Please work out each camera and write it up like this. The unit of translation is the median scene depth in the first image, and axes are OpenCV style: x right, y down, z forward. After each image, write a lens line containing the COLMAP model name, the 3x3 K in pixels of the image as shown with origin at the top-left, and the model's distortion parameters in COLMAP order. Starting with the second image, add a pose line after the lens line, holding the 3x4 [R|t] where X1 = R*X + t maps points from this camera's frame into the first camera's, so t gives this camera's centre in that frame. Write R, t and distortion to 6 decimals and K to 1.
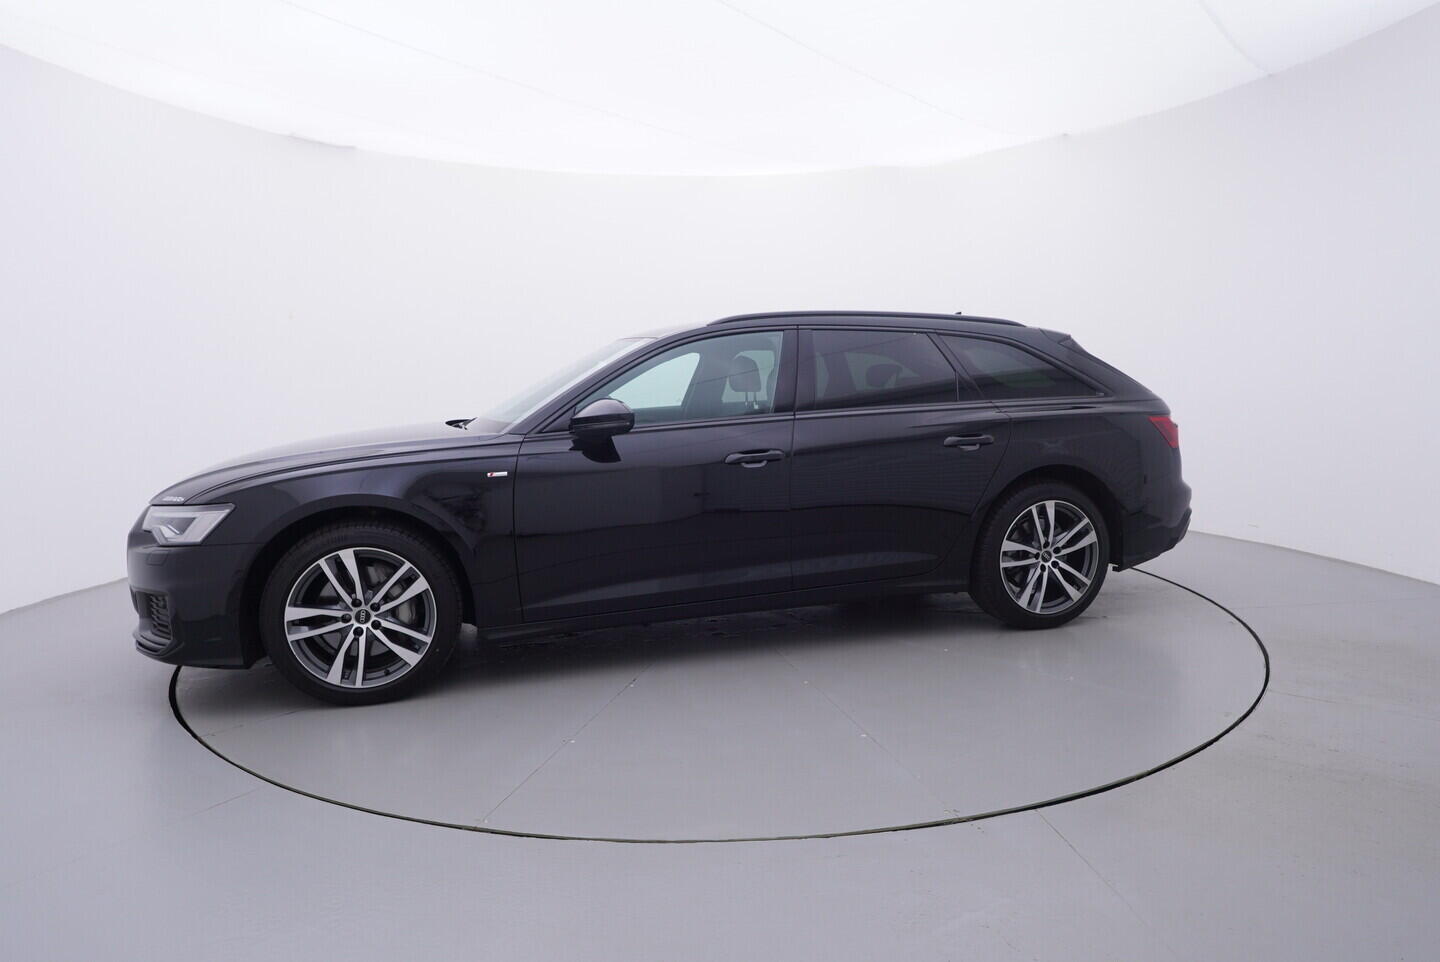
lens RADIAL K [[915.1, 0, 717.4], [0, 915.1, 472.3], [0, 0, 1]] dist [-0.026825, -0.000352]
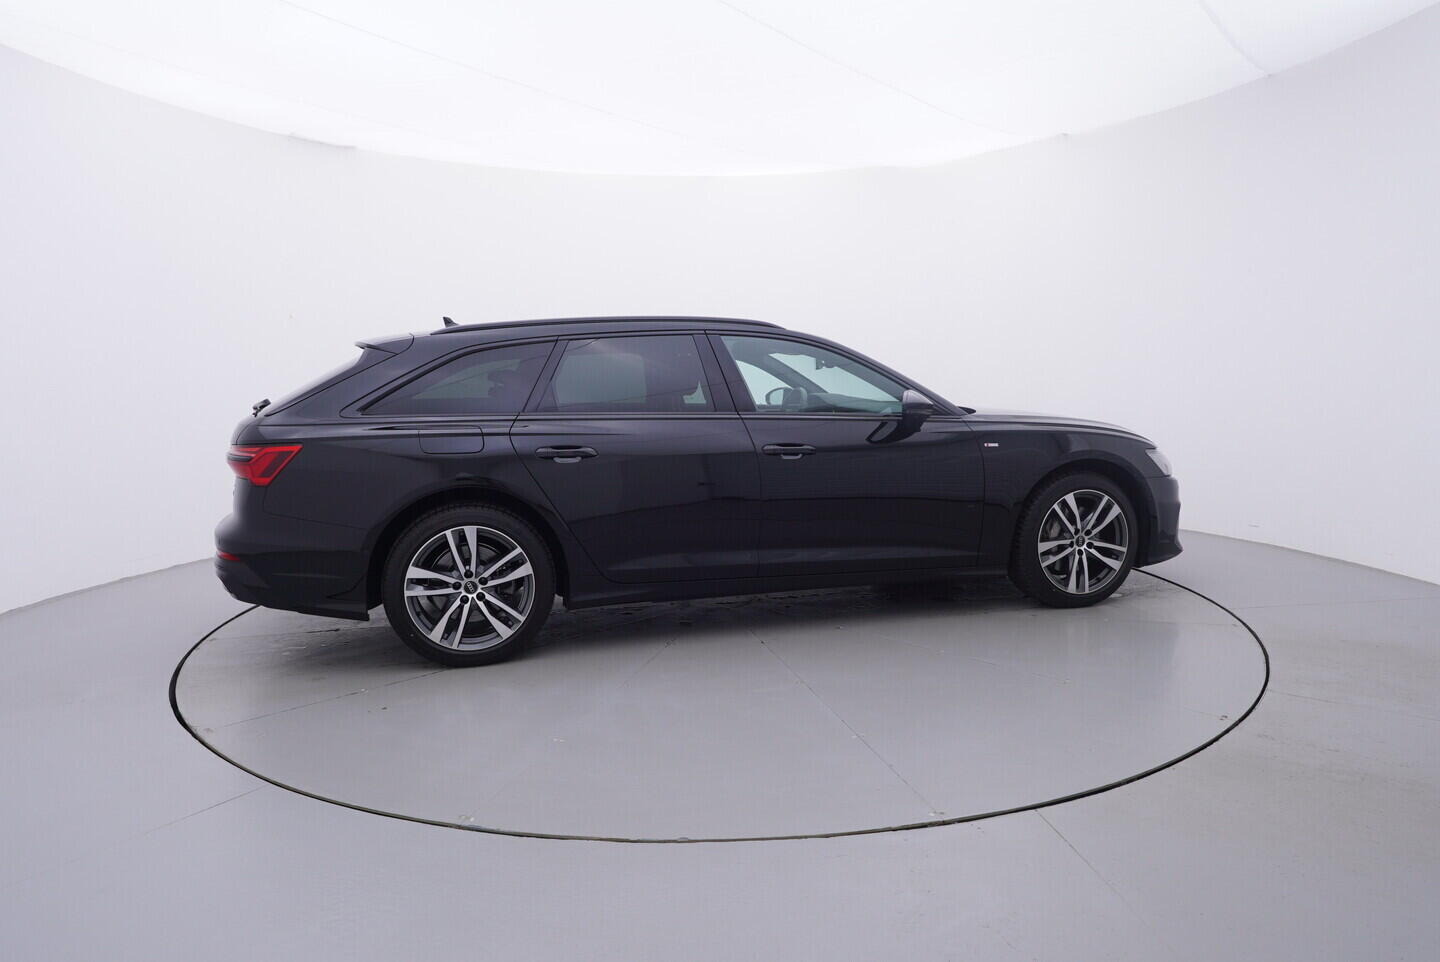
lens RADIAL K [[915.1, 0, 726.8], [0, 915.1, 481.3], [0, 0, 1]] dist [-0.026825, -0.000352]
pose [[0.972518, 0.056695, 0.225820, -0.346904], [-0.058895, 0.998260, 0.003010, 0.027718], [-0.225257, -0.016227, 0.974164, -0.057207]]
